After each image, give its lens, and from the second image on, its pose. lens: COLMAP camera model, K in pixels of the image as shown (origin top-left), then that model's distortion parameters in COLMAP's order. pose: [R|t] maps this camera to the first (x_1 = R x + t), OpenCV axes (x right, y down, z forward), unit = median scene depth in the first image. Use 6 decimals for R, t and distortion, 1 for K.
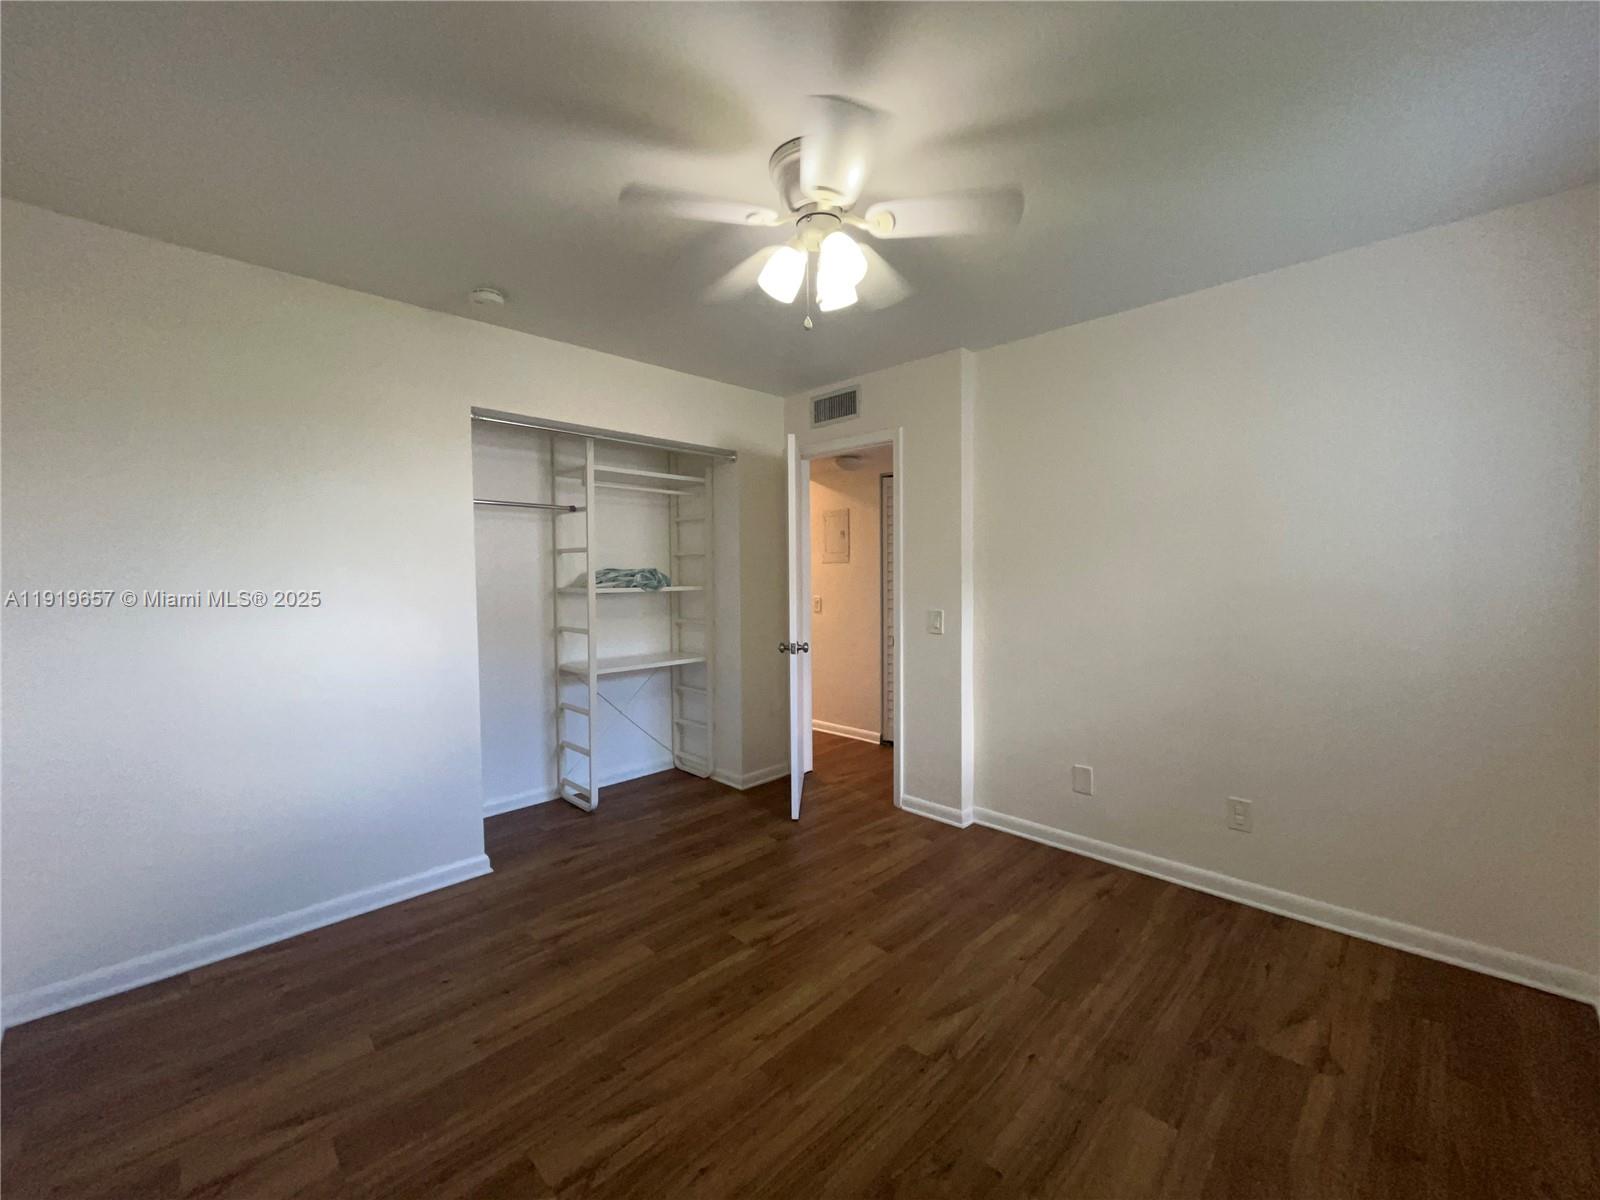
lens RADIAL K [[648.2, 0, 798.4], [0, 648.2, 598.2], [0, 0, 1]] dist [-0.001446, -0.000027]
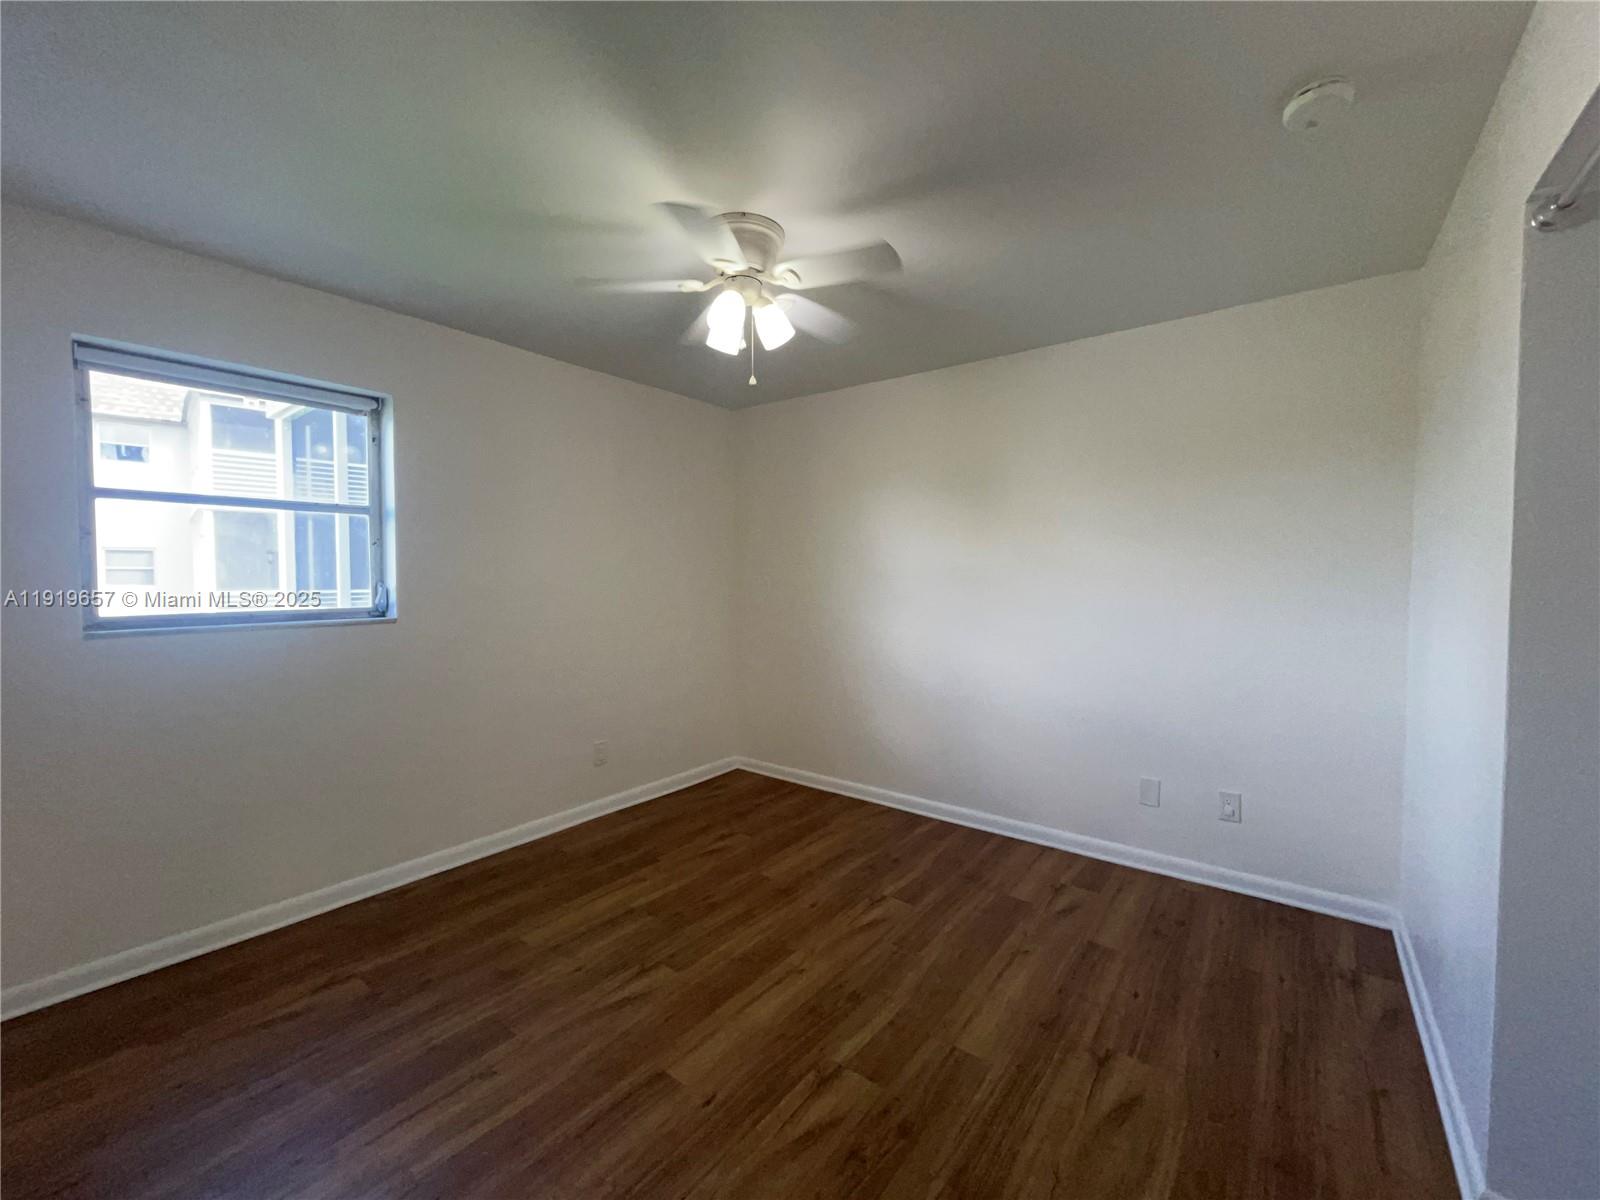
lens RADIAL K [[648.2, 0, 798.4], [0, 648.2, 598.2], [0, 0, 1]] dist [-0.001446, -0.000027]
pose [[-0.993196, 0.013898, -0.115625, 0.068435], [0.003857, 0.996234, 0.086615, -0.096854], [0.116393, 0.085579, -0.989509, 2.025737]]
